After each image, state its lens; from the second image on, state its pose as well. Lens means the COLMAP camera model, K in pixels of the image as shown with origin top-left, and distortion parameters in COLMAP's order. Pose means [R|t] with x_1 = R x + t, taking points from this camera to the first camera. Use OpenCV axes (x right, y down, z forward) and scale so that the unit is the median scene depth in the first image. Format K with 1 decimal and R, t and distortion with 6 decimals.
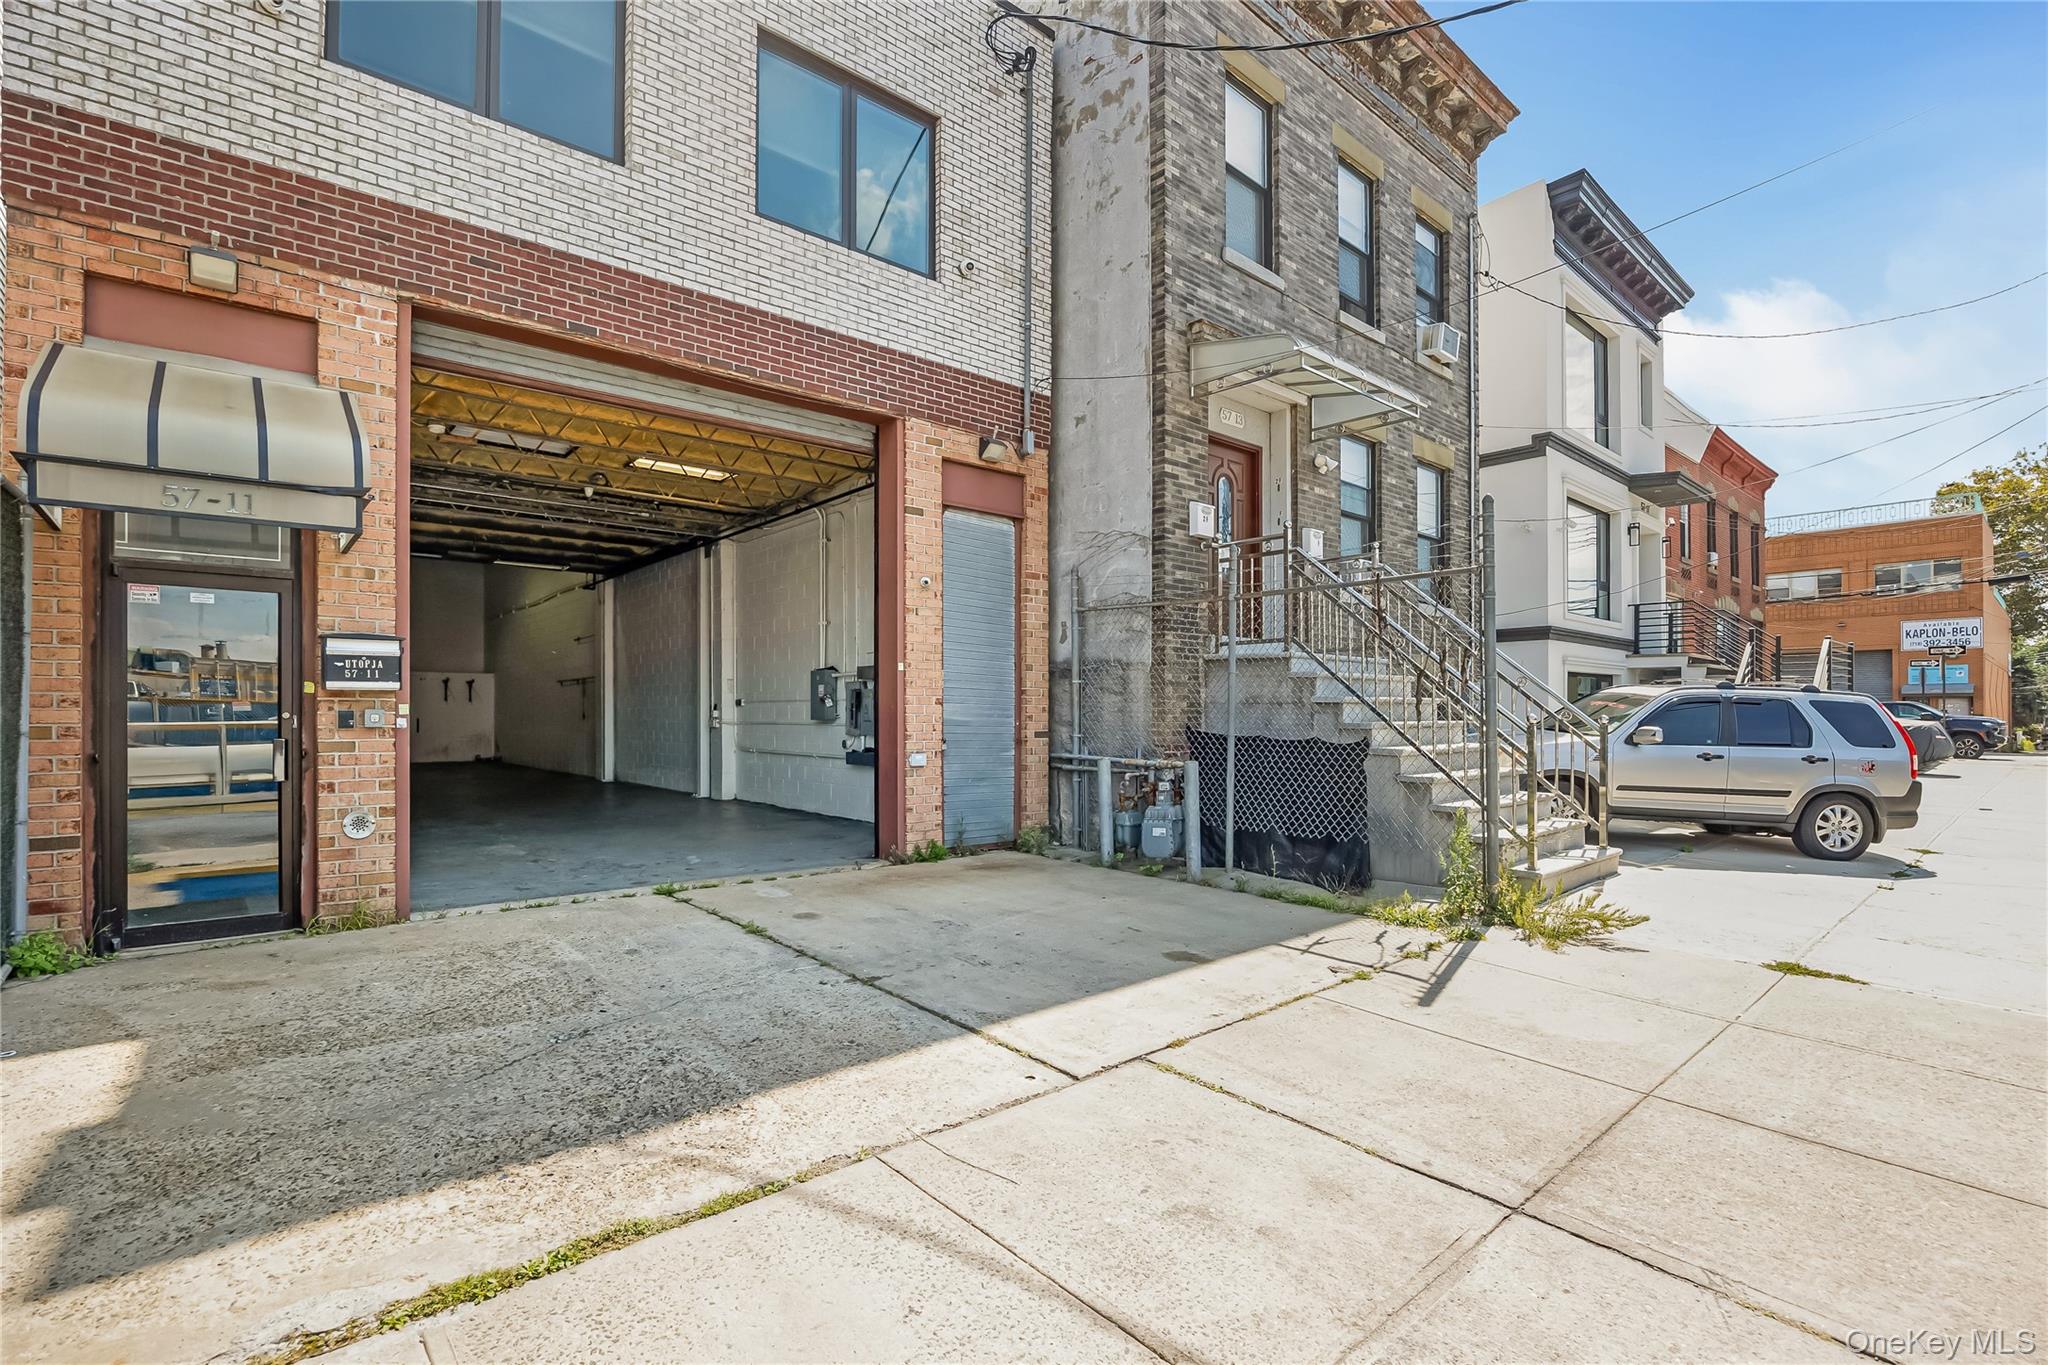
lens RADIAL K [[906.4, 0, 1024.0], [0, 906.4, 682.5], [0, 0, 1]] dist [-0.015842, 0.000903]
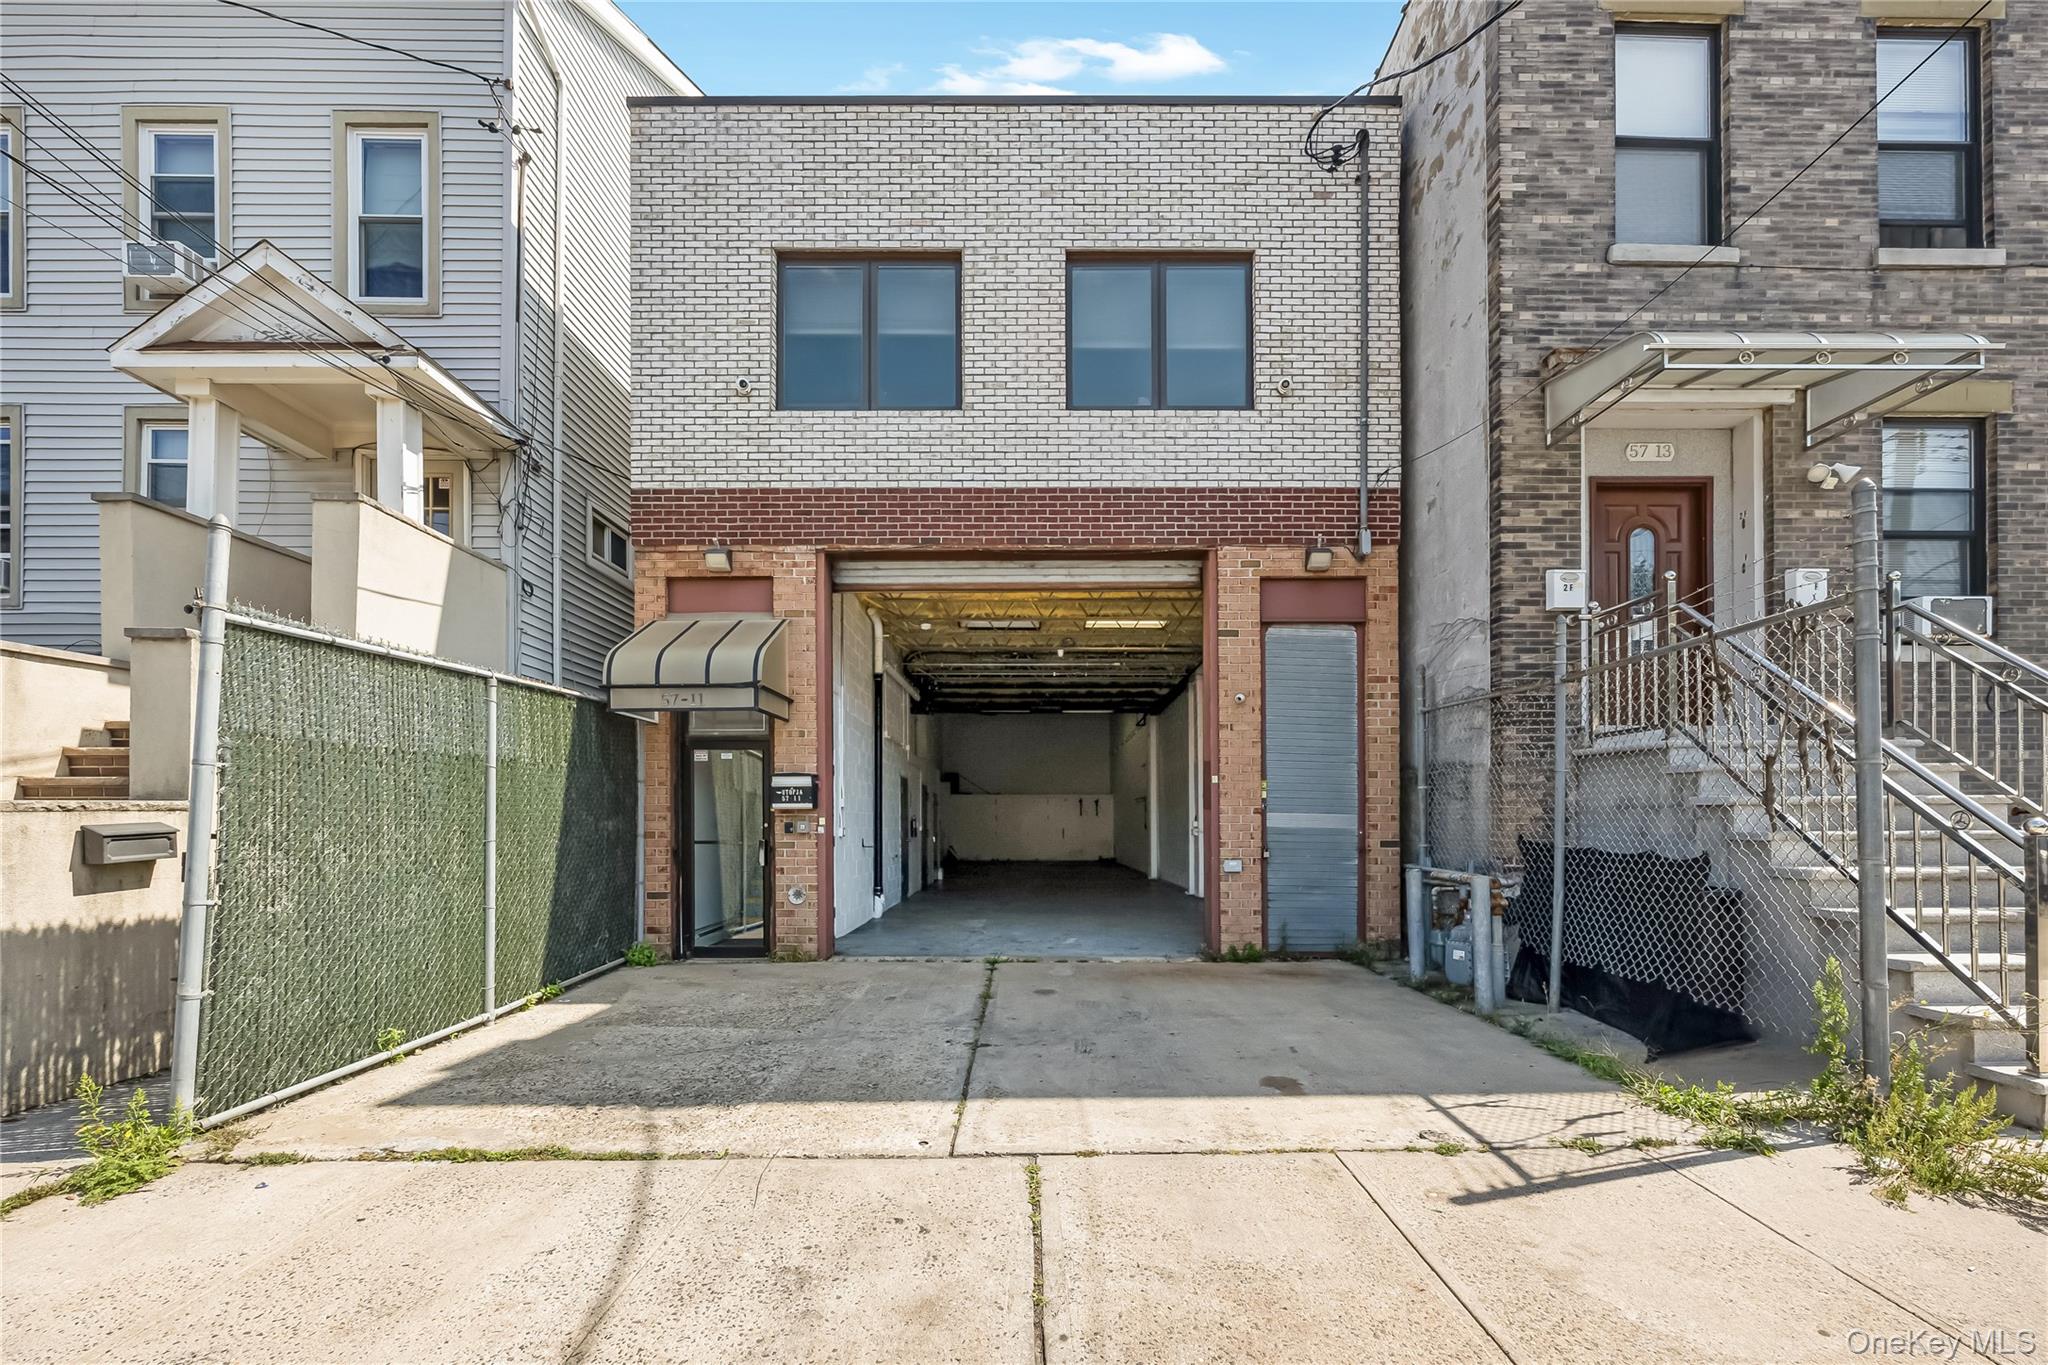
lens RADIAL K [[798.3, 0, 1045.5], [0, 798.3, 800.7], [0, 0, 1]] dist [-0.002595, 0.000181]
pose [[0.772813, -0.021807, -0.634259, 0.334078], [0.024697, 0.999686, -0.004280, 0.007760], [0.634153, -0.012356, 0.773109, 0.144739]]
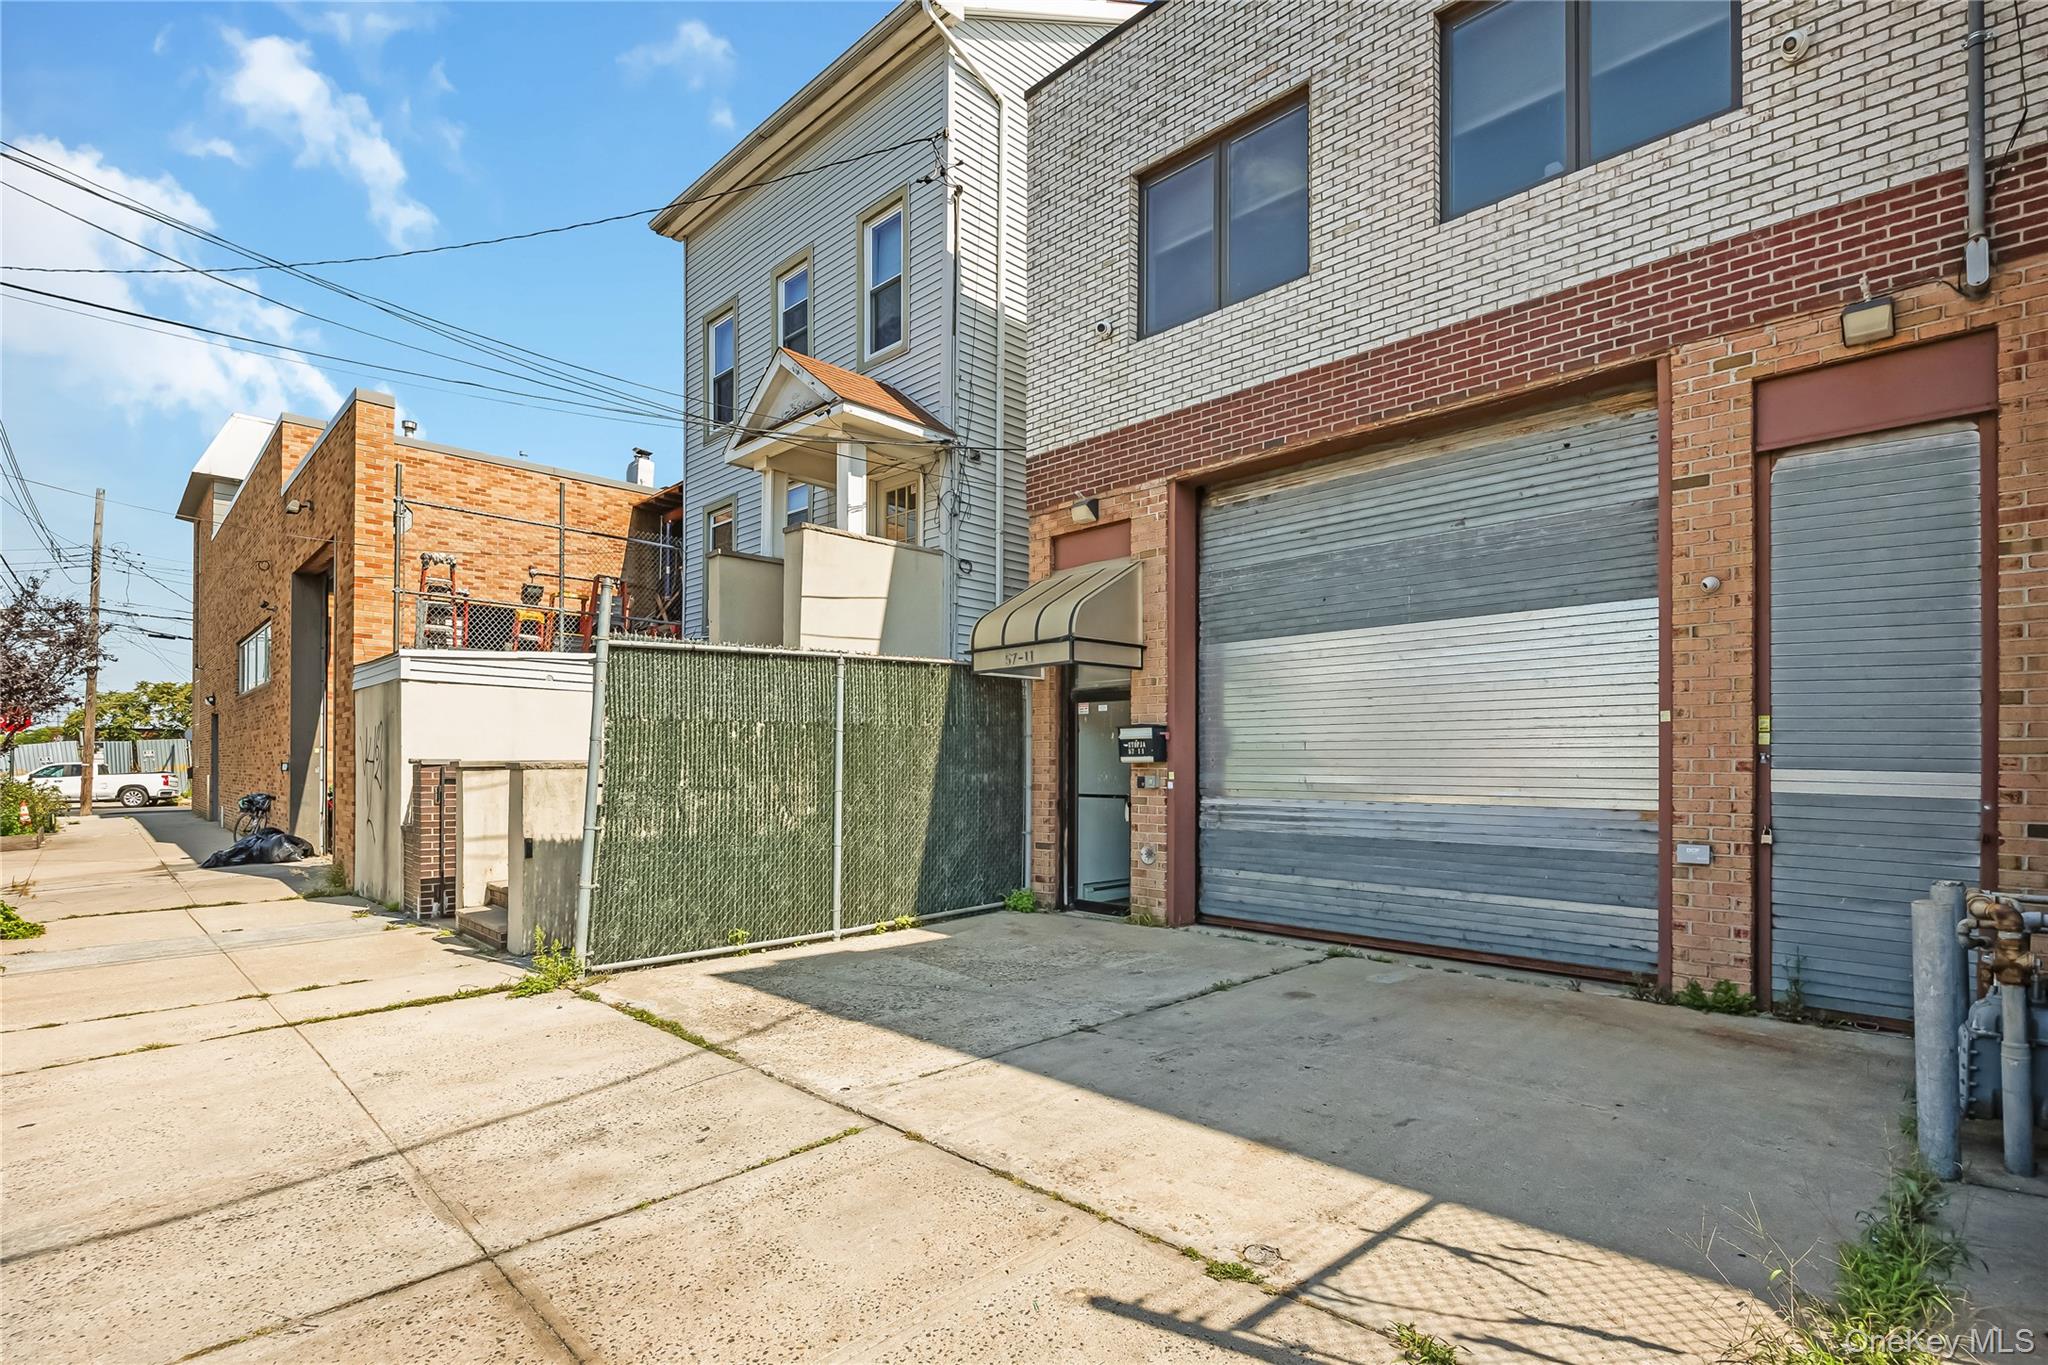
lens RADIAL K [[975.0, 0, 1097.9], [0, 975.0, 738.1], [0, 0, 1]] dist [-0.013311, -0.000224]
pose [[0.118005, -0.031680, -0.992508, 0.582747], [0.028019, 0.999199, -0.028562, 0.008851], [0.992618, -0.024439, 0.118798, 0.519096]]
